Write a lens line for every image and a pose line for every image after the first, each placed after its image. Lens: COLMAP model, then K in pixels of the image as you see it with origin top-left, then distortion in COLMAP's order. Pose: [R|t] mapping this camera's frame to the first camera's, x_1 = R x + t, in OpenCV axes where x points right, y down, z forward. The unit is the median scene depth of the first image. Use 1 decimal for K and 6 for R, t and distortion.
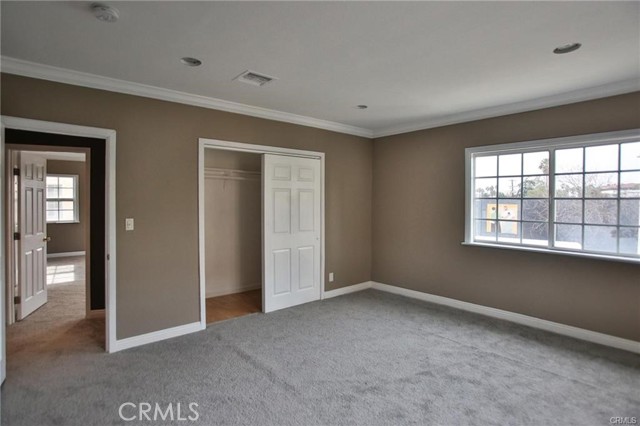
lens RADIAL K [[323.6, 0, 315.1], [0, 323.6, 207.1], [0, 0, 1]] dist [-0.074714, 0.033788]
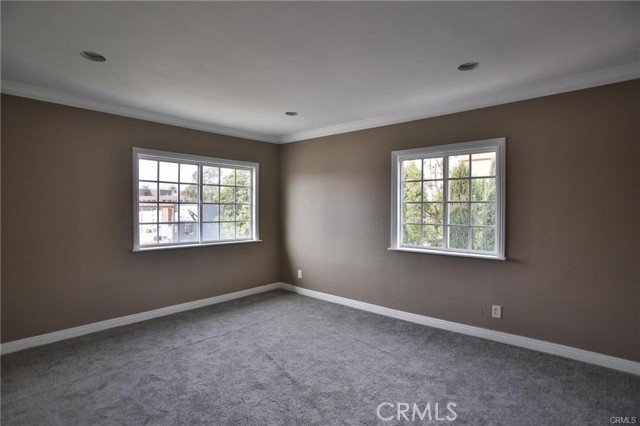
lens RADIAL K [[323.6, 0, 315.1], [0, 323.6, 207.1], [0, 0, 1]] dist [-0.074714, 0.033788]
pose [[-0.121506, -0.010335, 0.992537, -0.597083], [0.002057, 0.999941, 0.010664, -0.025402], [-0.992589, 0.003337, -0.121477, 0.699348]]
